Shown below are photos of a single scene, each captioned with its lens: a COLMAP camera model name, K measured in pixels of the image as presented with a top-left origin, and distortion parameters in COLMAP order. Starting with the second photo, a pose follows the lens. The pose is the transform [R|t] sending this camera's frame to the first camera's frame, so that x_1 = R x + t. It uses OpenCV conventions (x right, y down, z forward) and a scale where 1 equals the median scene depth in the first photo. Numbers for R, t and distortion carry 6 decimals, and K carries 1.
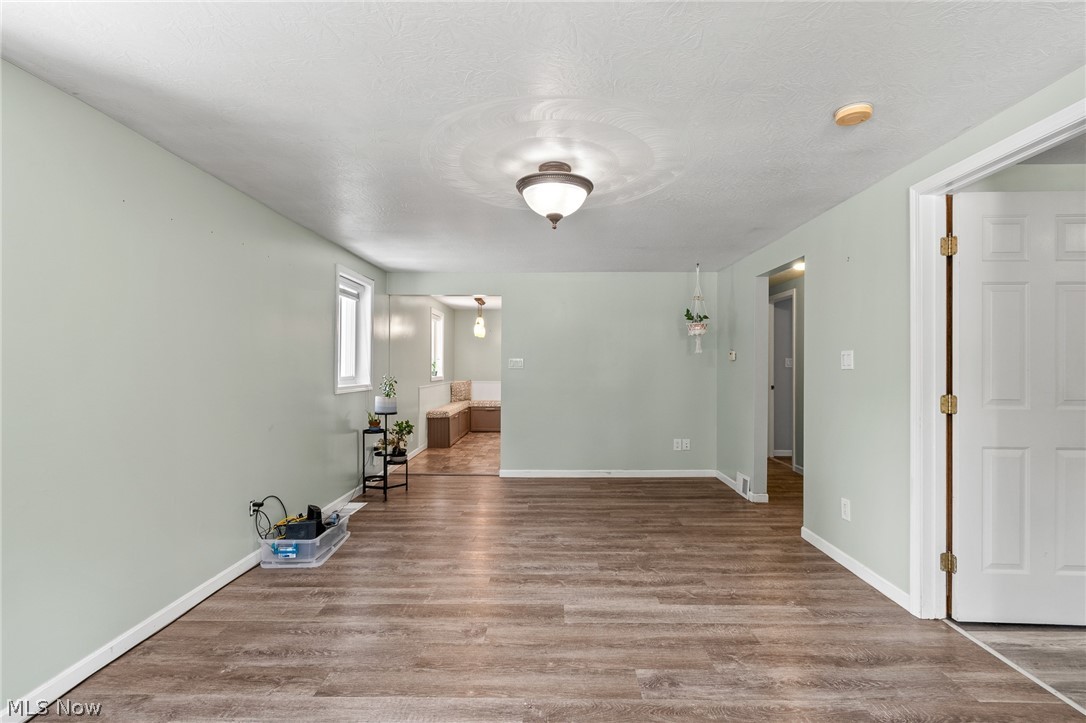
lens RADIAL K [[503.2, 0, 549.2], [0, 503.2, 364.3], [0, 0, 1]] dist [0.007013, -0.002582]
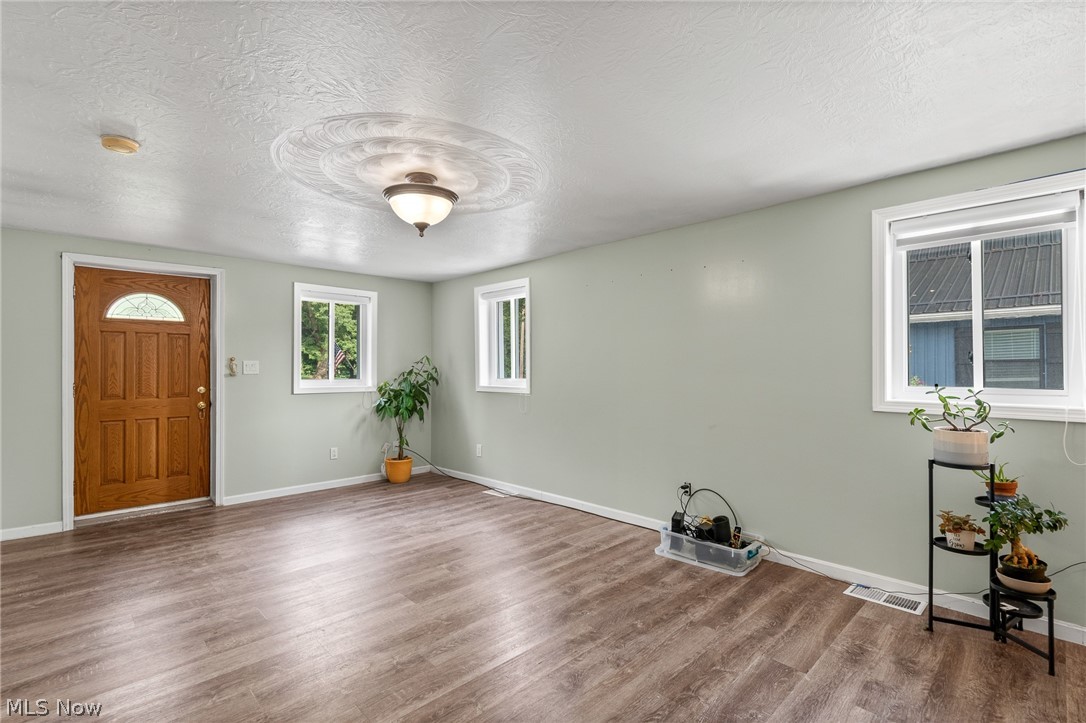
lens RADIAL K [[503.2, 0, 551.1], [0, 503.2, 365.5], [0, 0, 1]] dist [0.007013, -0.002582]
pose [[-0.706628, -0.002622, -0.707580, 0.487548], [0.002895, 0.999974, -0.006597, 0.003308], [0.707579, -0.006710, -0.706602, 1.678219]]
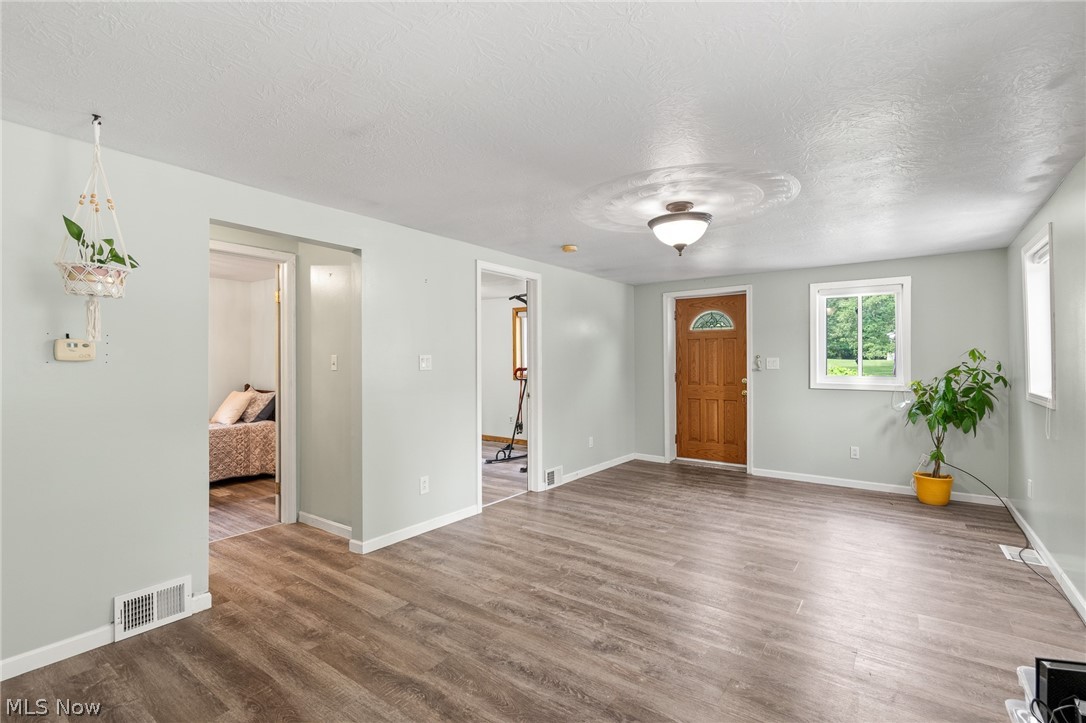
lens RADIAL K [[503.2, 0, 543.0], [0, 503.2, 358.4], [0, 0, 1]] dist [0.007013, -0.002582]
pose [[-0.812737, 0.003353, 0.582621, -0.372669], [0.000504, 0.999987, -0.005051, -0.014207], [-0.582631, -0.003812, -0.812728, 1.899922]]
